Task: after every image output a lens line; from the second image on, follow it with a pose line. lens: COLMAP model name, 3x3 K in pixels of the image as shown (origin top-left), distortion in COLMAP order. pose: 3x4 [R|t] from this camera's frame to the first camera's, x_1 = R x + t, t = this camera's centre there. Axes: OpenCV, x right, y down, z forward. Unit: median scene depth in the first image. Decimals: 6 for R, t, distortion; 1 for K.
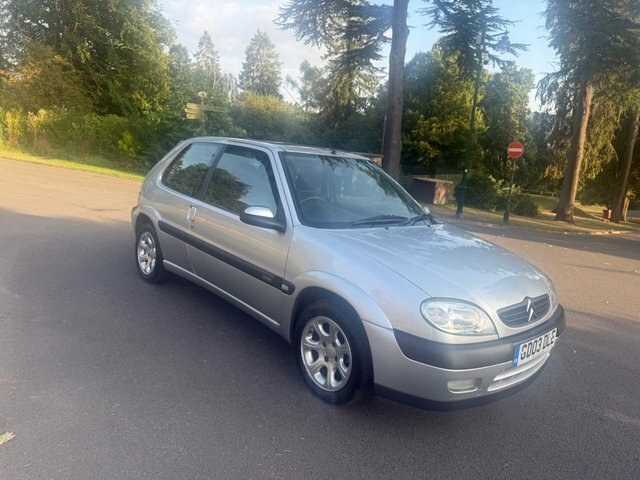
lens RADIAL K [[471.6, 0, 320.0], [0, 471.6, 240.0], [0, 0, 1]] dist [0.044557, -0.045939]
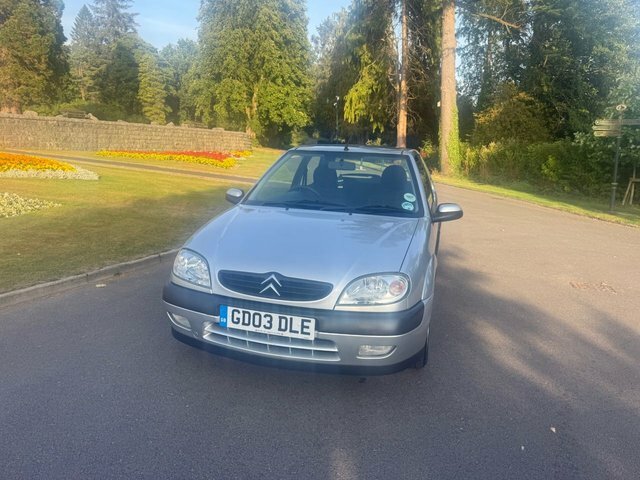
lens RADIAL K [[471.6, 0, 320.0], [0, 471.6, 240.0], [0, 0, 1]] dist [0.044557, -0.045939]
pose [[0.508627, 0.085766, -0.856705, 0.215561], [-0.145853, 0.989228, 0.012440, 0.004528], [0.848543, 0.118625, 0.515657, 0.092505]]
